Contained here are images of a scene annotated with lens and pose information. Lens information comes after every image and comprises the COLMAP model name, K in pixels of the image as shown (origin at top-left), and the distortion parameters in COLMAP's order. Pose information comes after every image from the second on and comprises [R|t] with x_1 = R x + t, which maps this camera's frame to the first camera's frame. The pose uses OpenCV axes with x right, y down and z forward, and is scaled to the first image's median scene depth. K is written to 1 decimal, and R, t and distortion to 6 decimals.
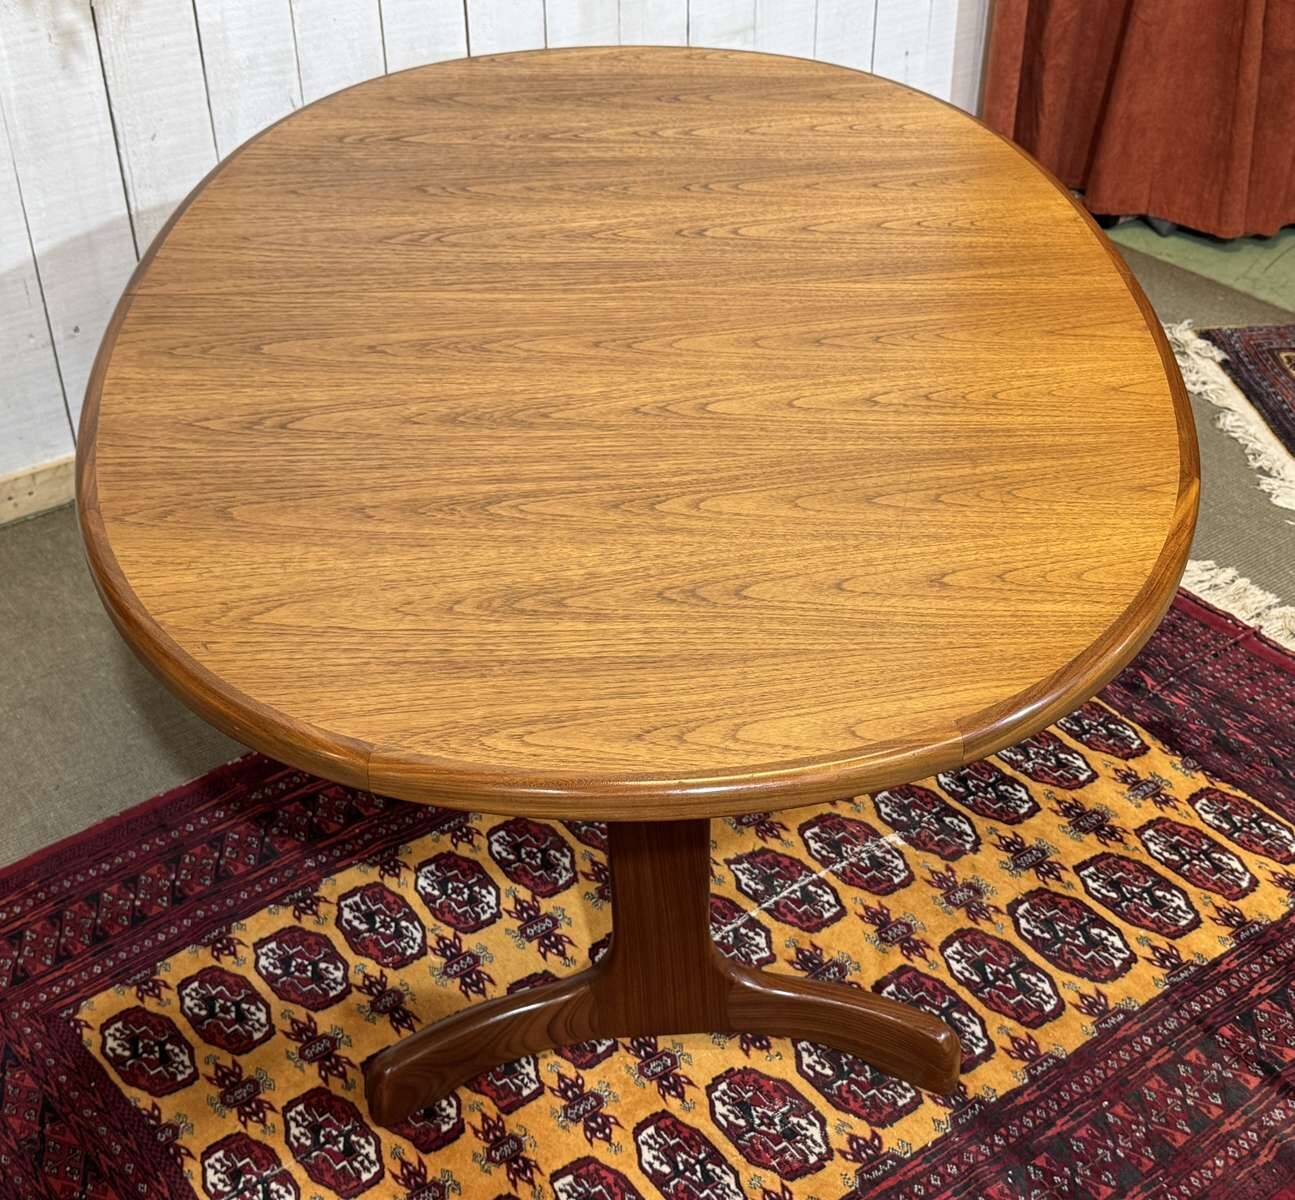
lens RADIAL K [[1758.7, 0, 706.7], [0, 1758.7, 614.7], [0, 0, 1]] dist [0.198971, -0.473821]
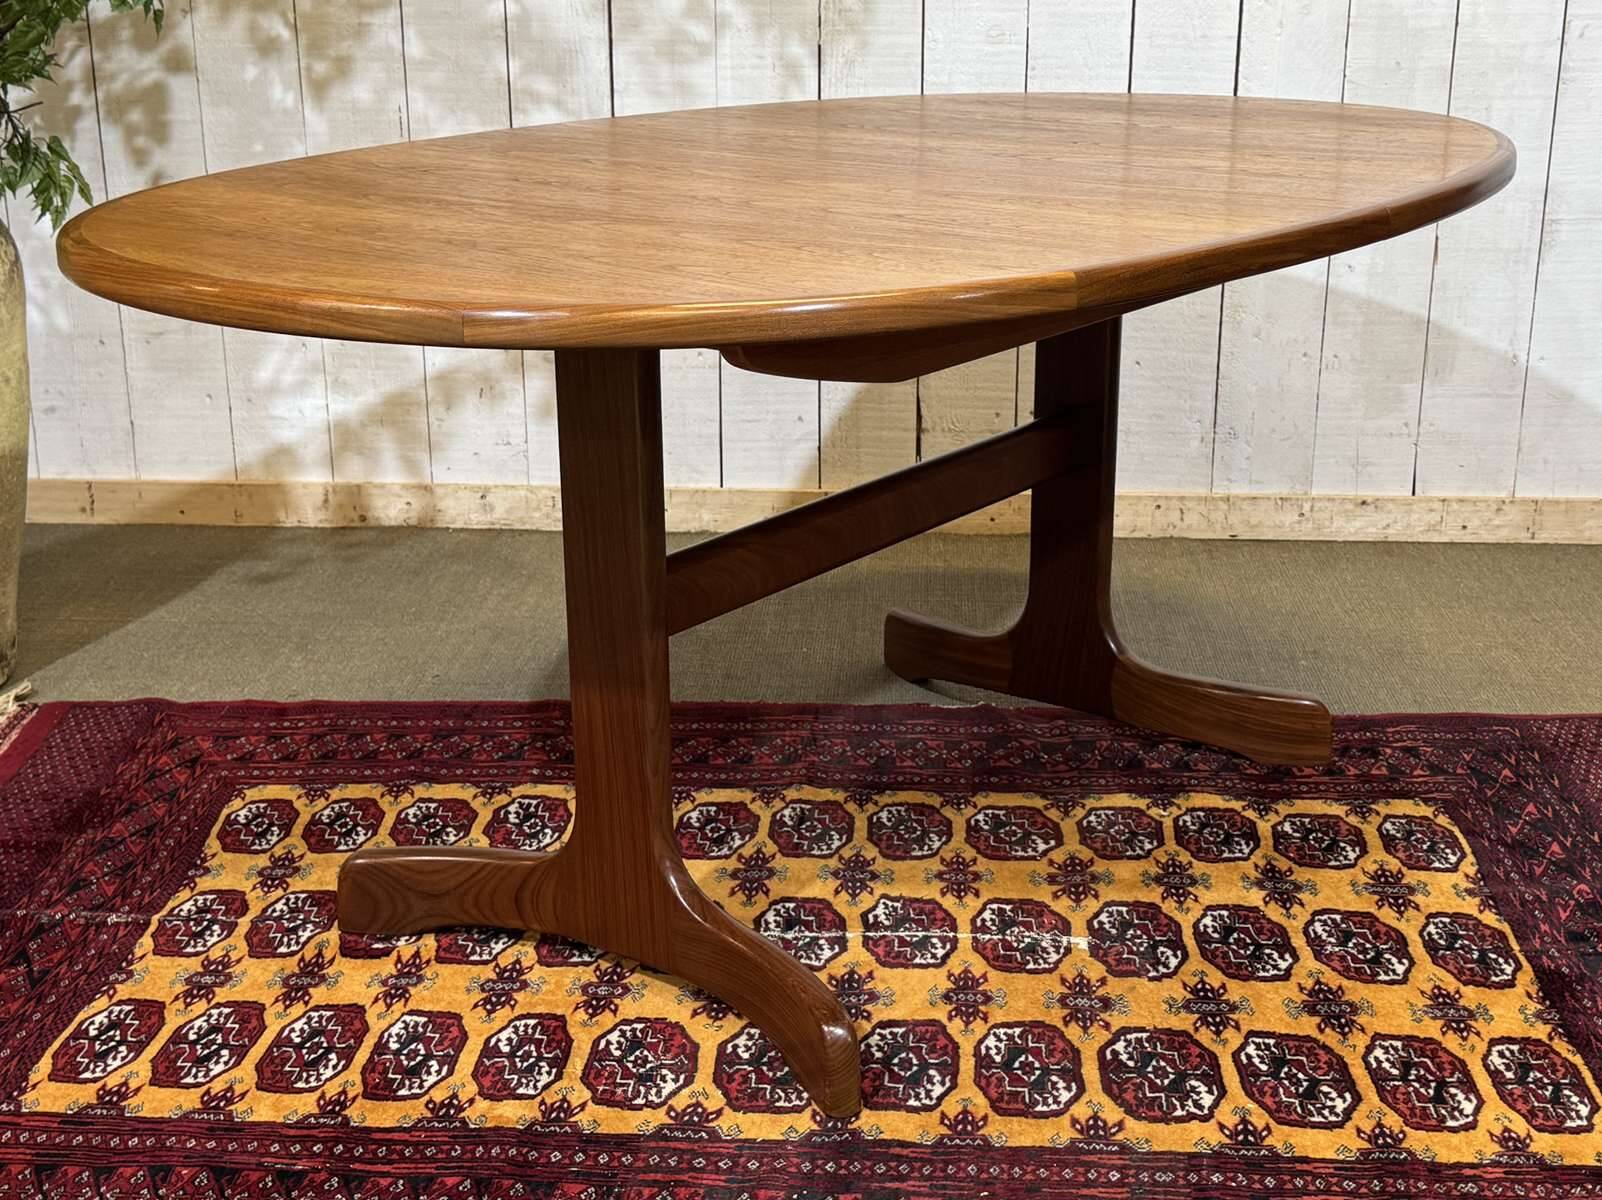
lens RADIAL K [[2213.5, 0, 834.1], [0, 2213.5, 594.3], [0, 0, 1]] dist [0.182649, -0.358469]
pose [[0.765807, 0.190123, -0.614323, 0.651597], [-0.362221, 0.916867, -0.167784, 0.208586], [0.531353, 0.351011, 0.771010, 0.151361]]
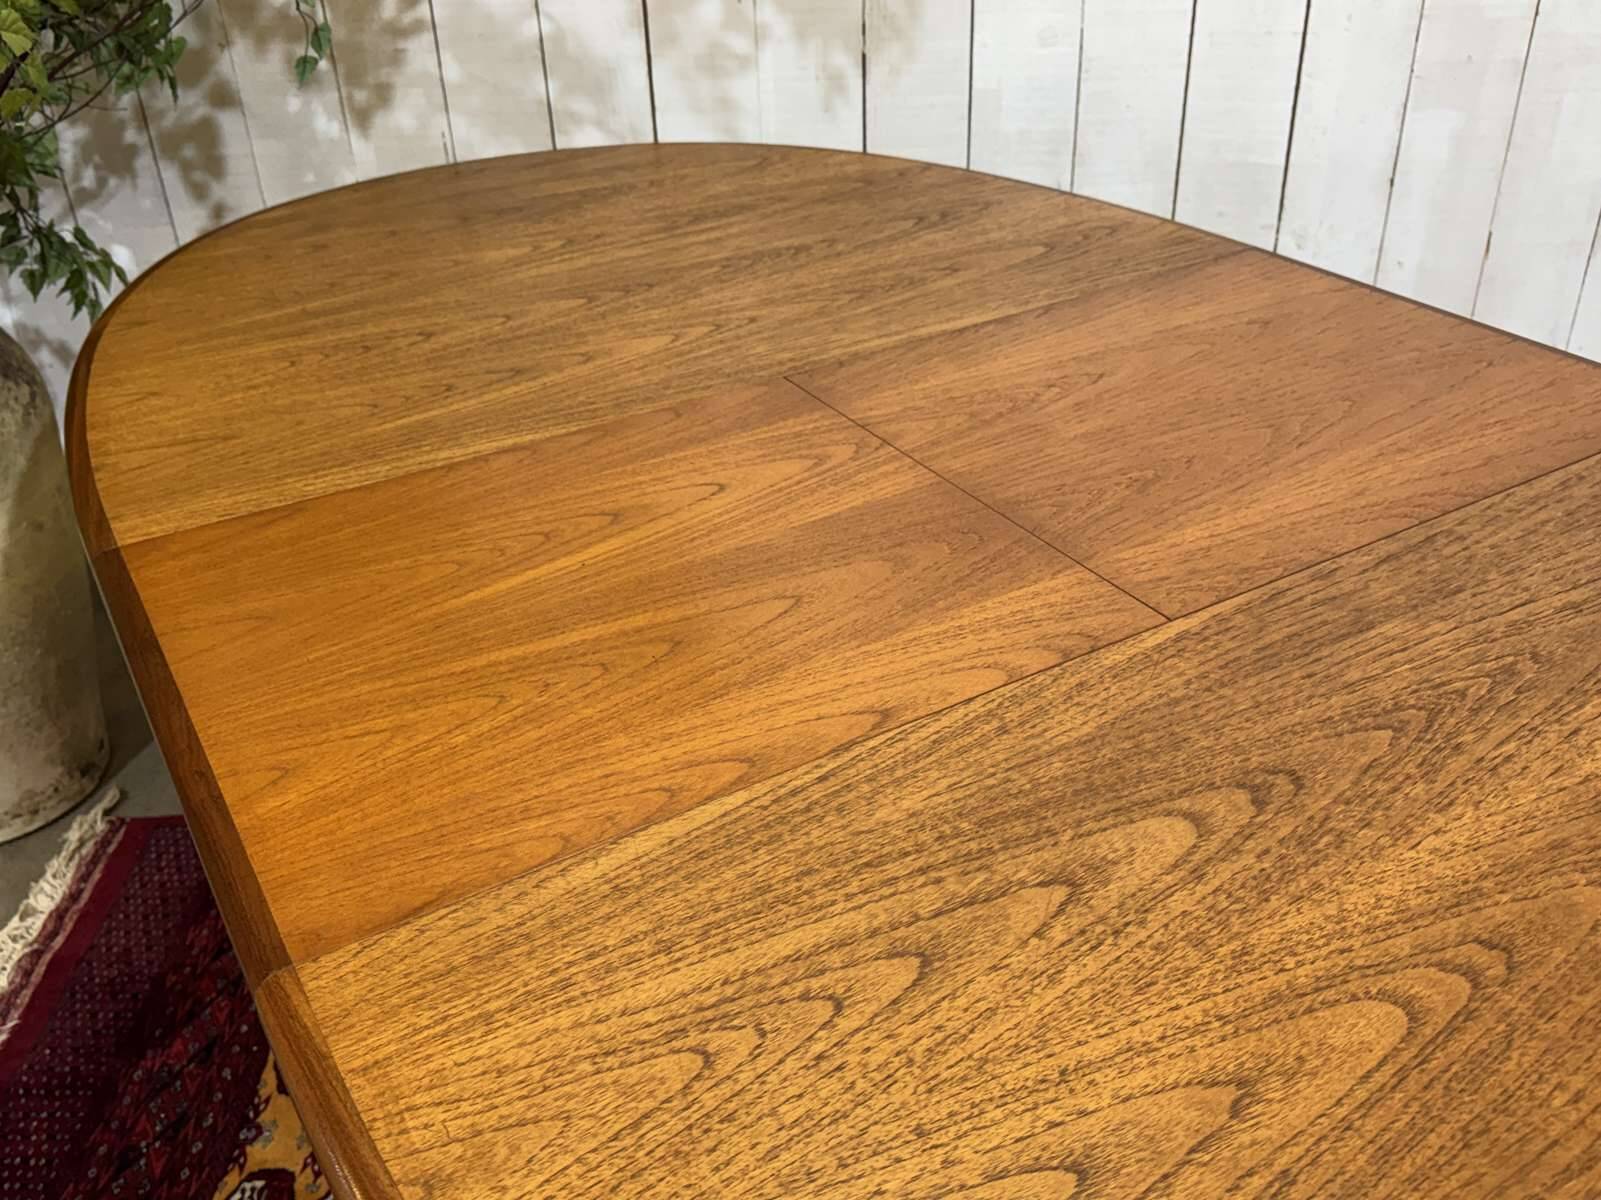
lens RADIAL K [[1455.1, 0, 801.3], [0, 1455.1, 613.3], [0, 0, 1]] dist [0.162419, -0.335888]
pose [[0.751347, 0.316595, -0.579004, 0.264310], [-0.339056, 0.937939, 0.072881, -0.117456], [0.566144, 0.141555, 0.812061, 0.442622]]
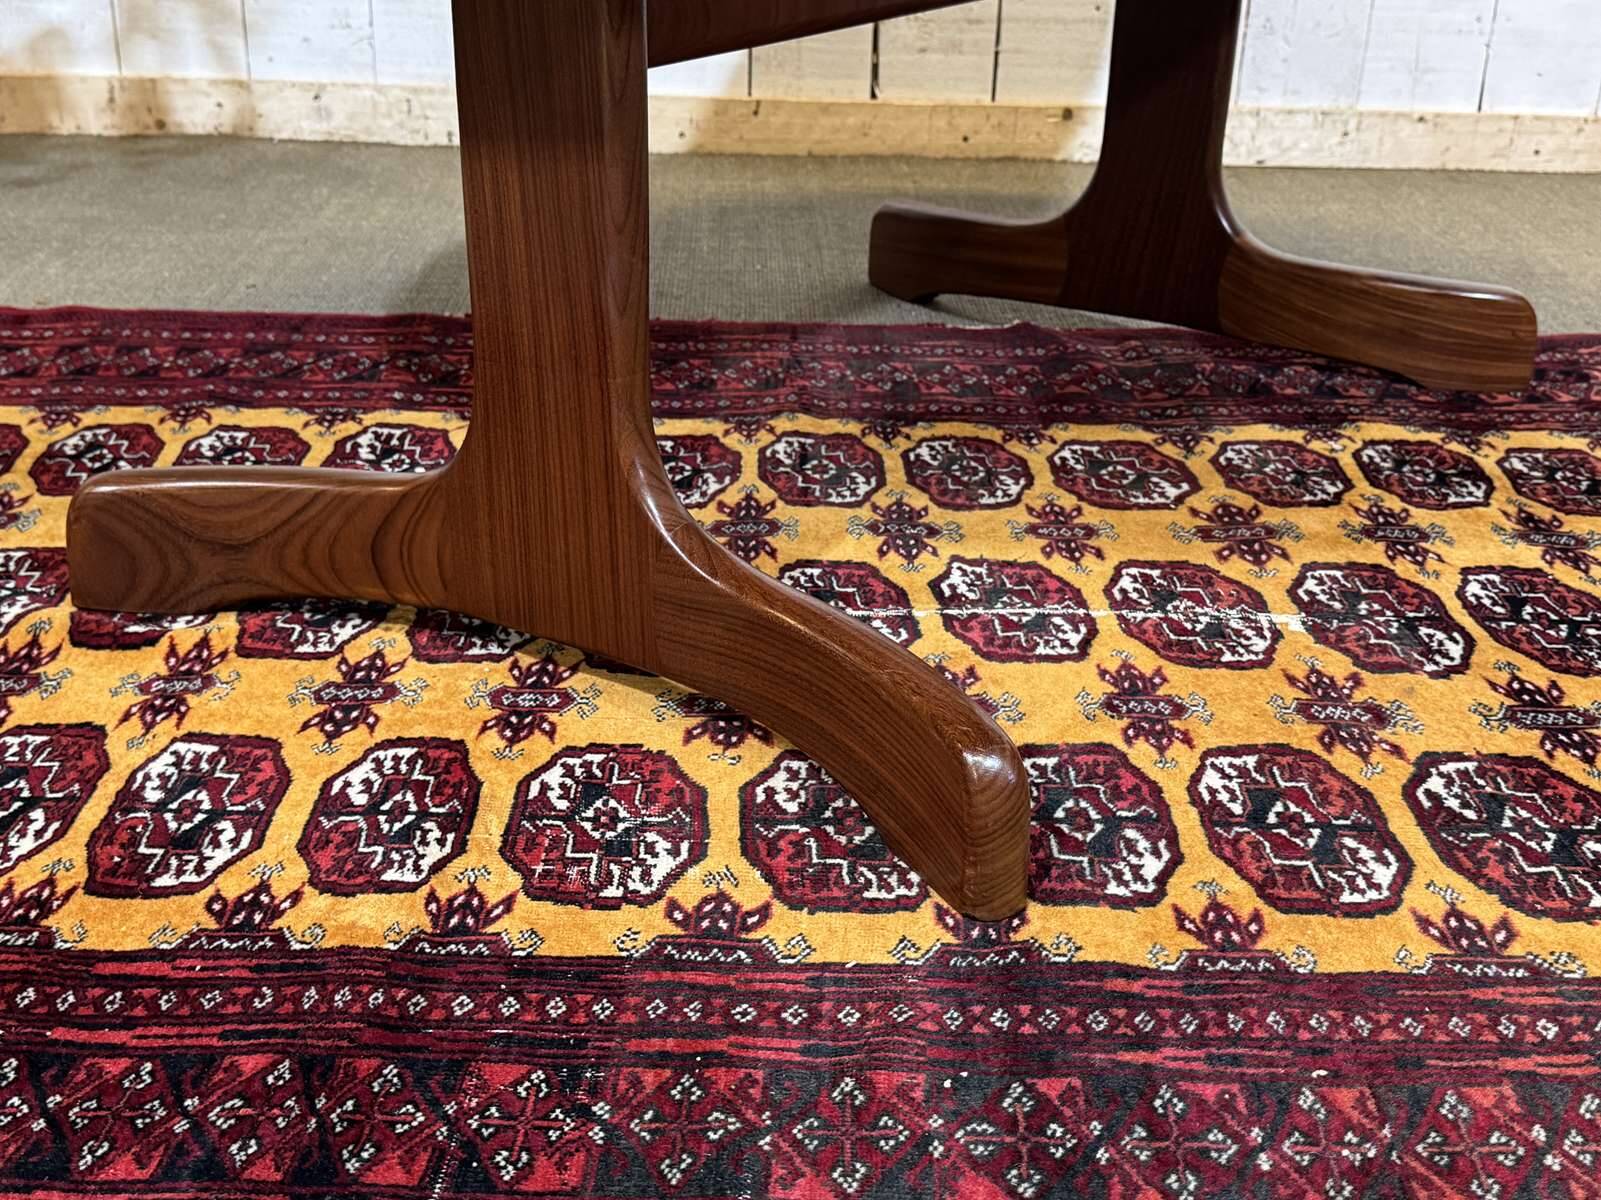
lens RADIAL K [[1920.7, 0, 800.4], [0, 1920.7, 601.5], [0, 0, 1]] dist [0.189323, -0.447157]
pose [[0.809365, 0.252372, -0.530318, 0.305174], [-0.352877, 0.930772, -0.095613, 0.241219], [0.469475, 0.264523, 0.842390, 0.536901]]
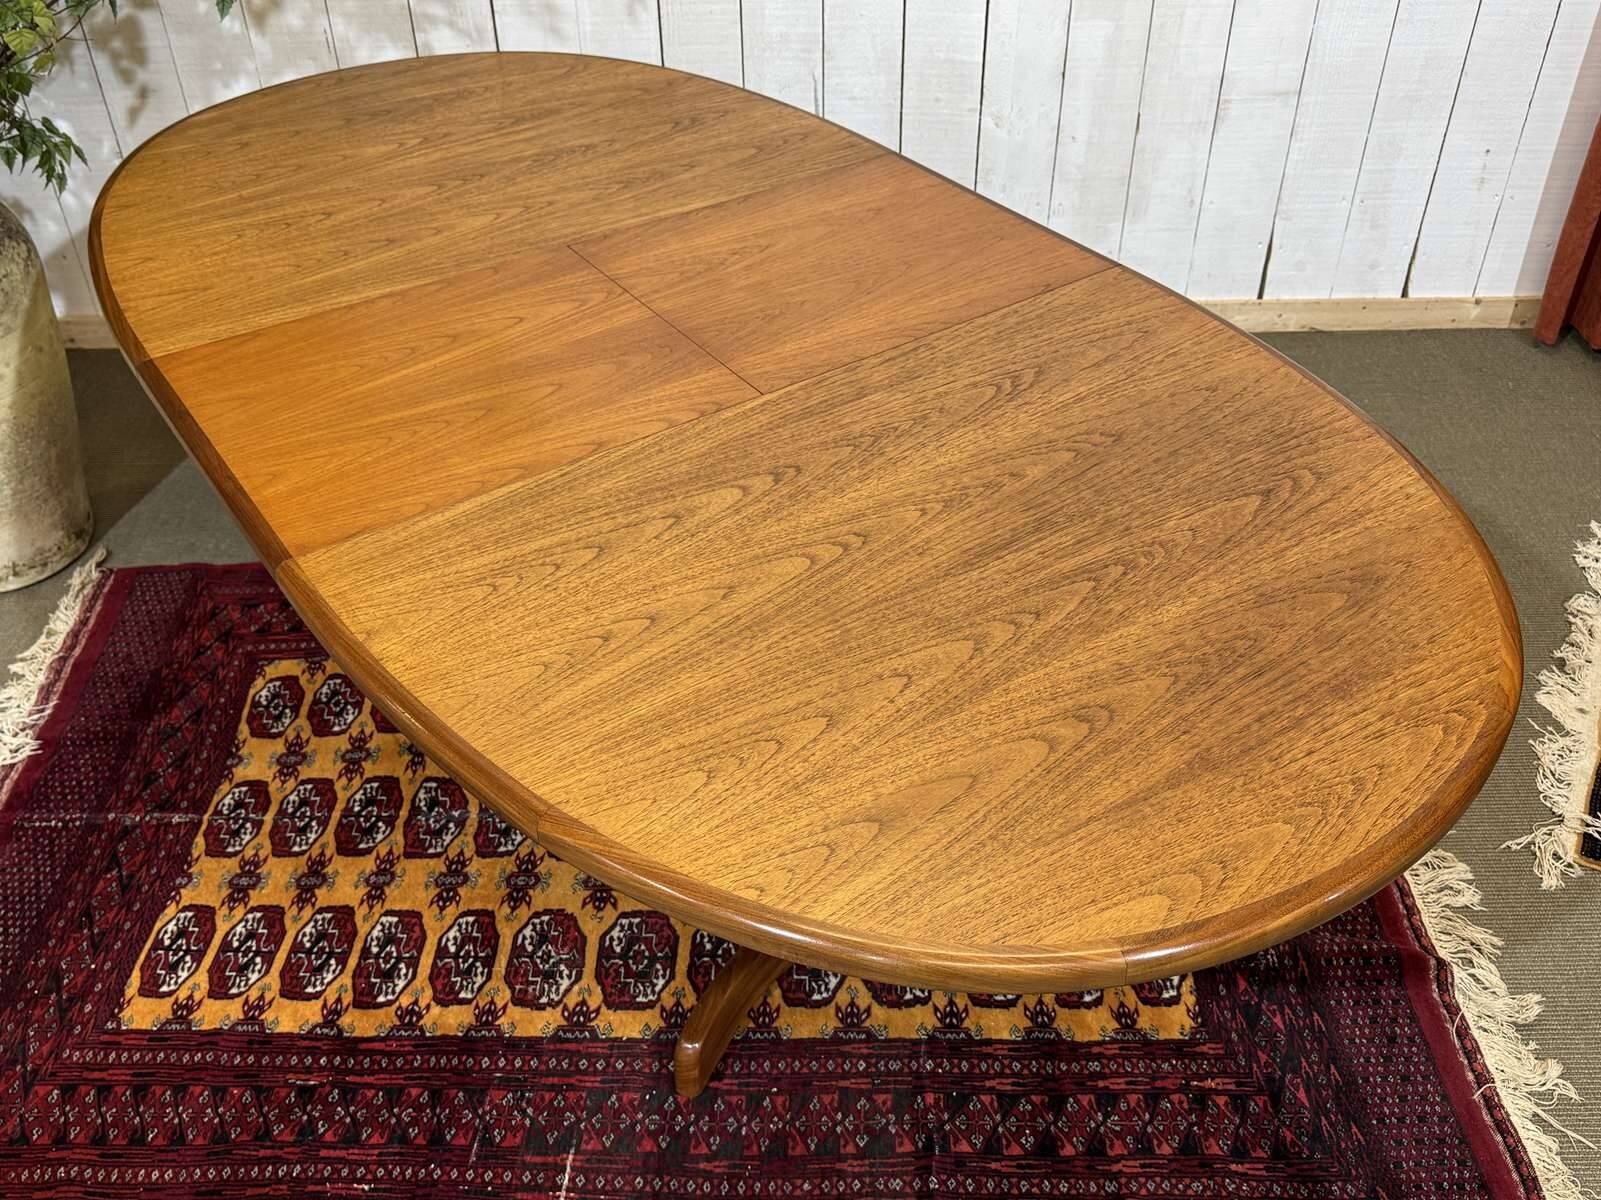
lens RADIAL K [[1455.1, 0, 801.3], [0, 1455.1, 613.3], [0, 0, 1]] dist [0.162419, -0.335888]
pose [[0.793166, 0.365418, -0.487193, 0.535258], [-0.330507, 0.930207, 0.159624, -0.143330], [0.511520, 0.034413, 0.858582, 0.197560]]
